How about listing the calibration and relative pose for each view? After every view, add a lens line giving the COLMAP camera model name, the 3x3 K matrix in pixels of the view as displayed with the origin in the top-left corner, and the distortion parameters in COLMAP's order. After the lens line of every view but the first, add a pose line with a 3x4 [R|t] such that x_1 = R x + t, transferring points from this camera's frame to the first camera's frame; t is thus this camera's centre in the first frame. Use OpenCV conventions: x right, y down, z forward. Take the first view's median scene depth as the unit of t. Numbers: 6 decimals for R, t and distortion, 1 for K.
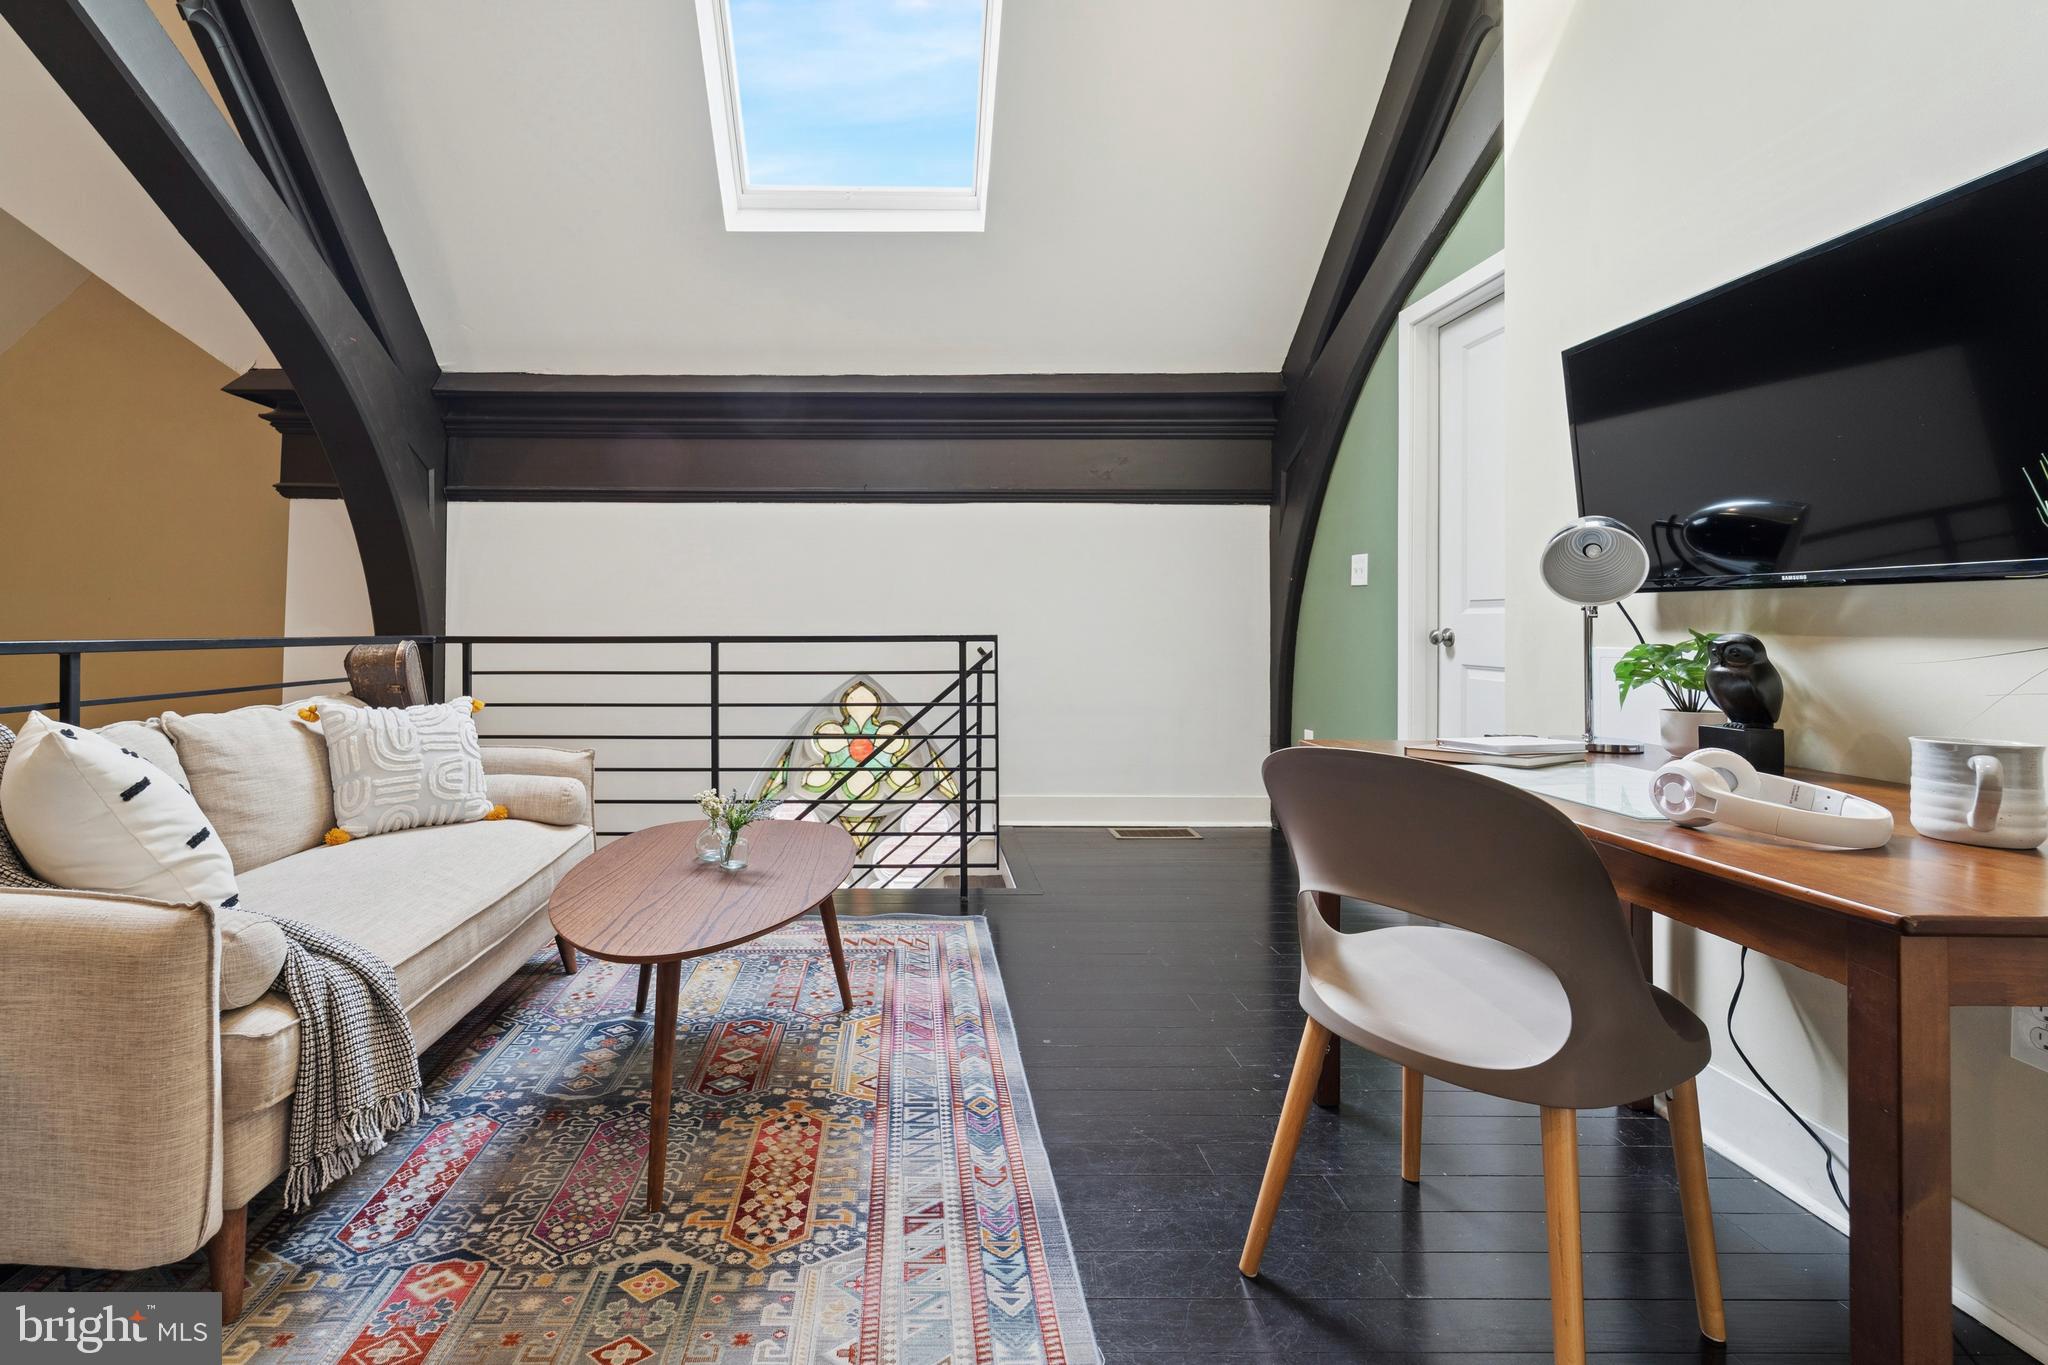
lens RADIAL K [[887.7, 0, 906.2], [0, 887.7, 615.8], [0, 0, 1]] dist [0.000546, -0.000573]
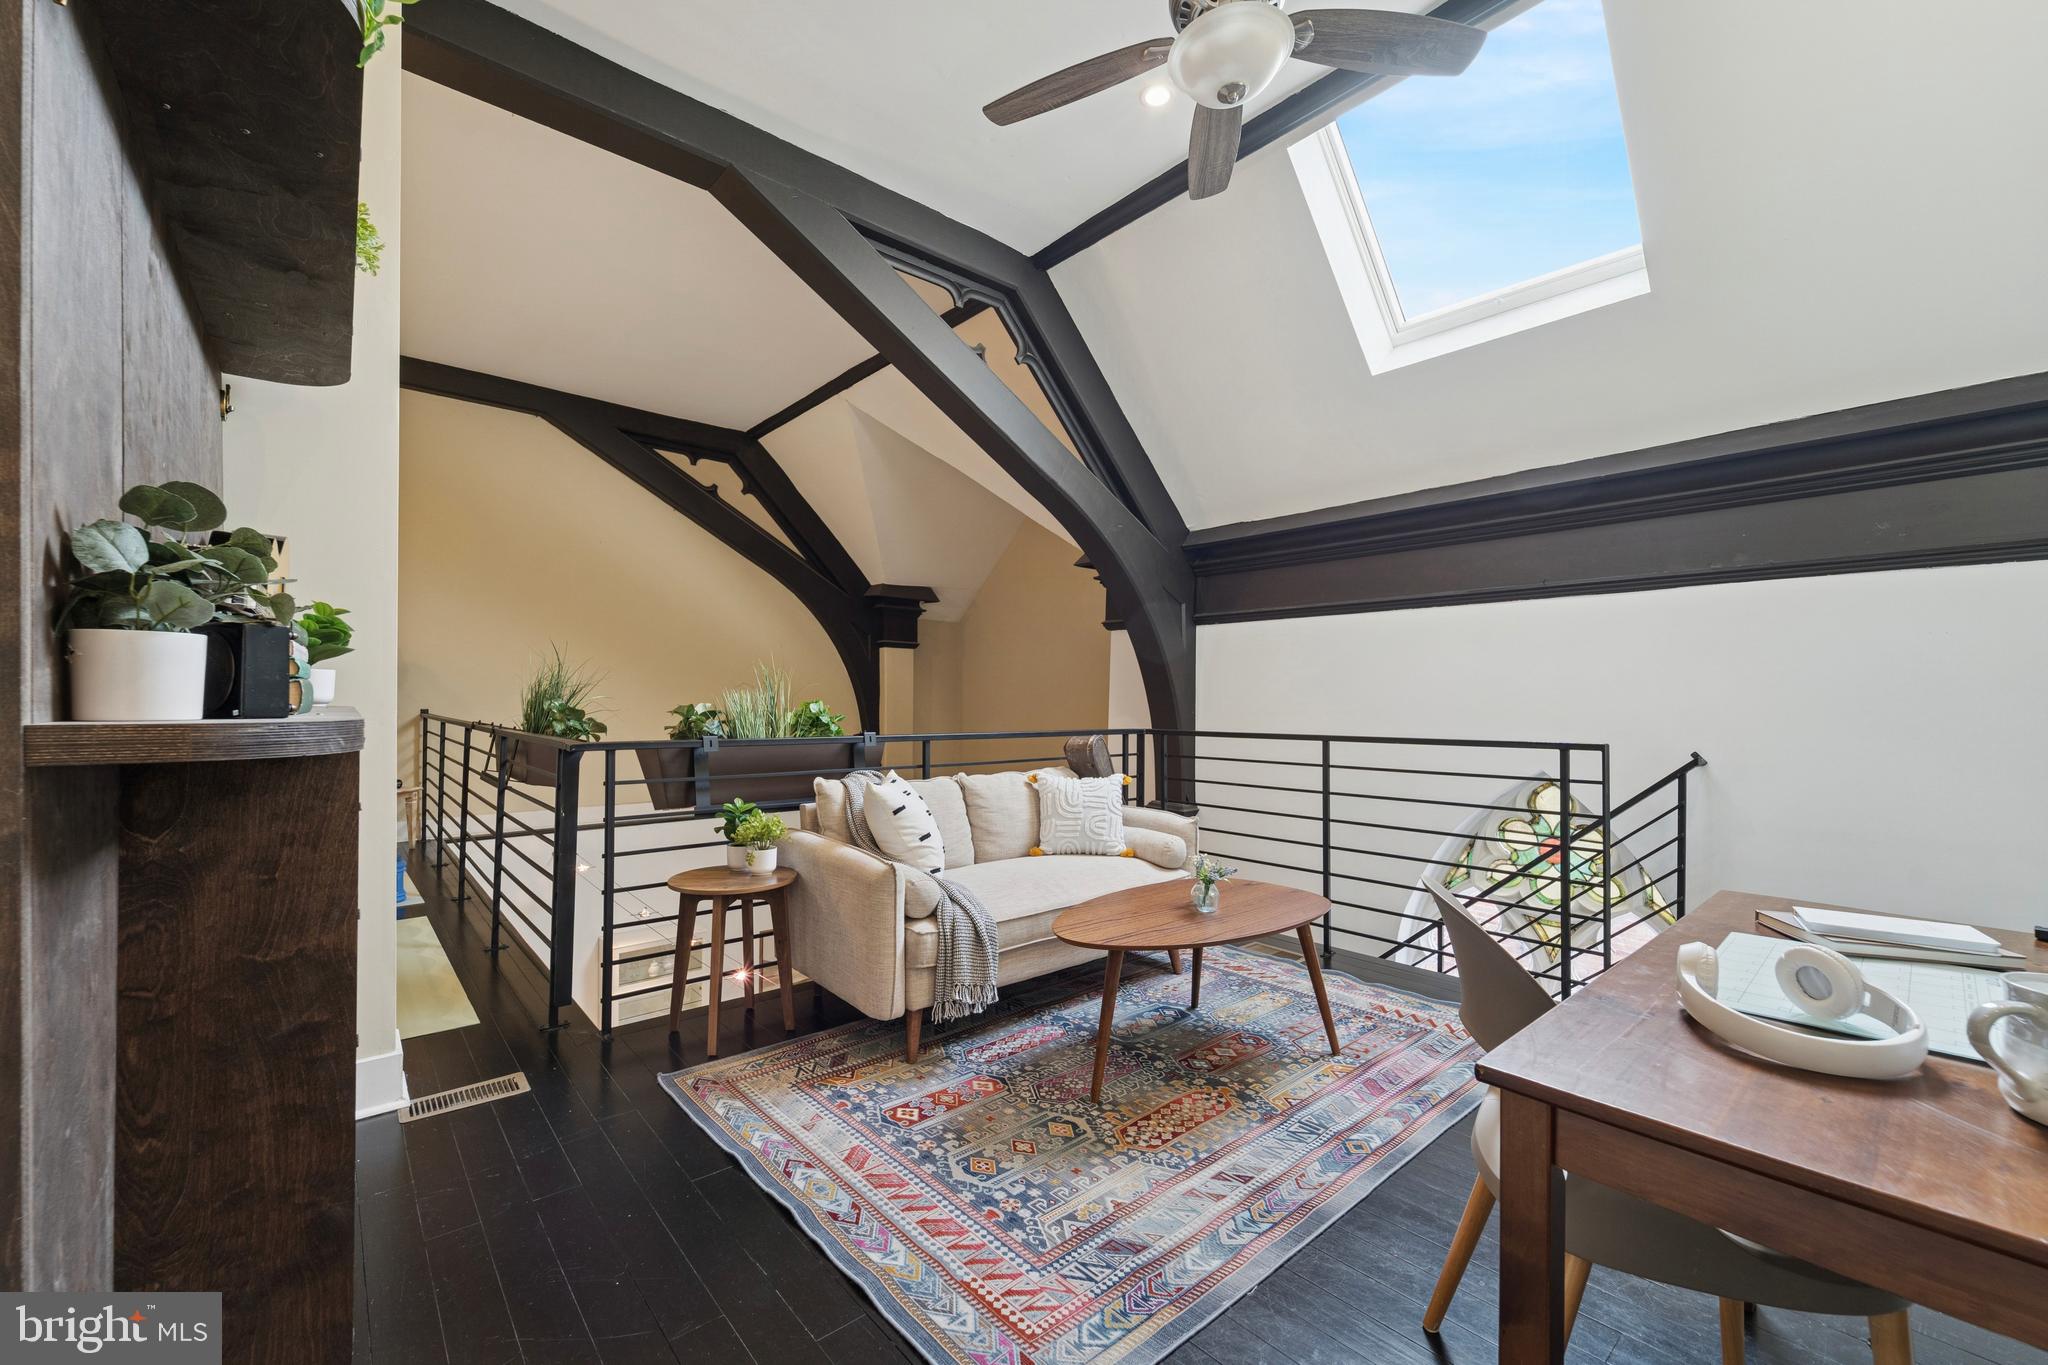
lens RADIAL K [[832.0, 0, 1028.5], [0, 832.0, 693.8], [0, 0, 1]] dist [0.014424, -0.000060]
pose [[0.660941, -0.004934, -0.750422, 0.737392], [0.007633, 0.999971, 0.000147, -0.074058], [0.750399, -0.005825, 0.660959, -0.090382]]
